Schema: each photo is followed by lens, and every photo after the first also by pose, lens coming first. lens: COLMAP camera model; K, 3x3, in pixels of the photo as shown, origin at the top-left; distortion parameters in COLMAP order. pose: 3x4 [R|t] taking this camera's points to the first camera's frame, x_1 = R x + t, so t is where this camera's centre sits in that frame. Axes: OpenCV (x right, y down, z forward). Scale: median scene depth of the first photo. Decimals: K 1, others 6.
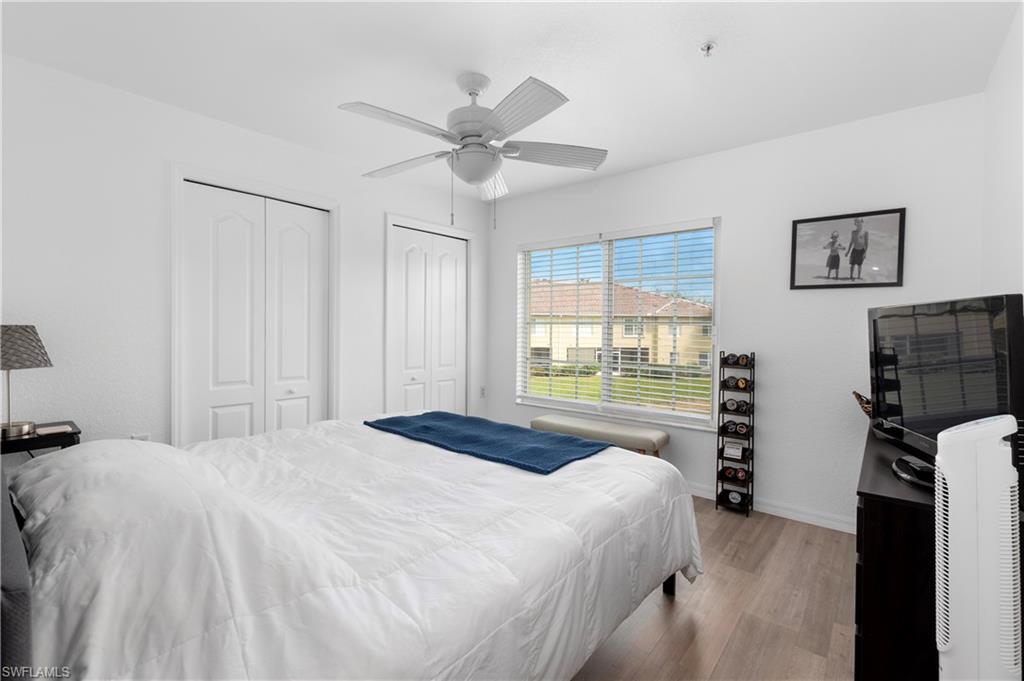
lens RADIAL K [[446.2, 0, 513.3], [0, 446.2, 338.4], [0, 0, 1]] dist [-0.000707, -0.000142]
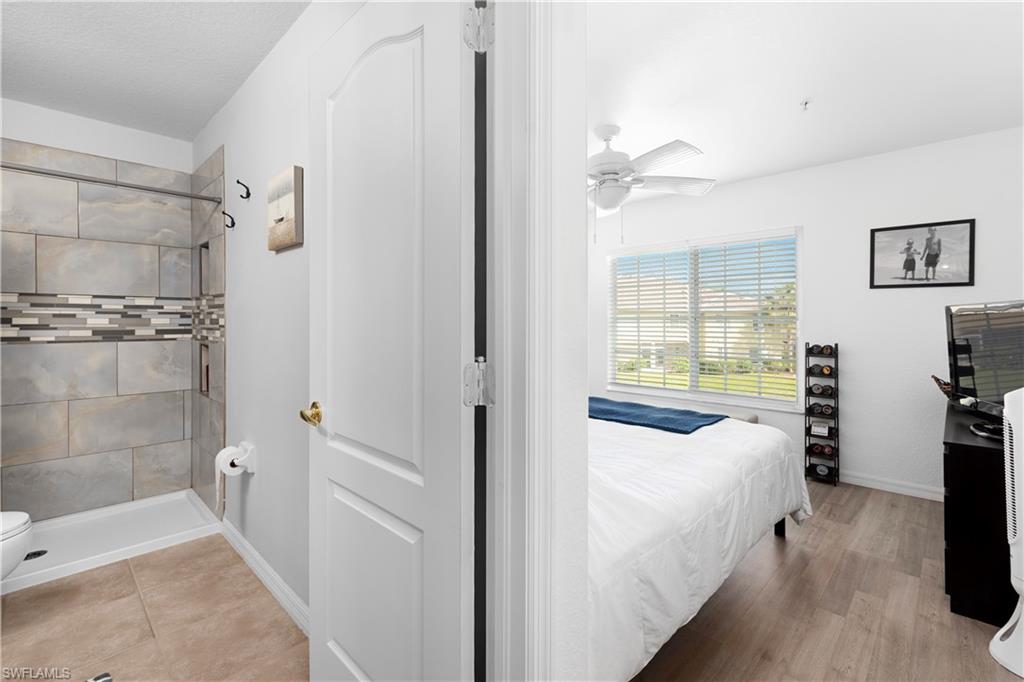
lens RADIAL K [[453.2, 0, 512.1], [0, 453.2, 324.0], [0, 0, 1]] dist [0.000047, -0.000749]
pose [[0.996925, -0.006562, -0.078092, -0.227054], [0.004687, 0.999697, -0.024164, 0.006166], [0.078226, 0.023724, 0.996653, -0.257668]]
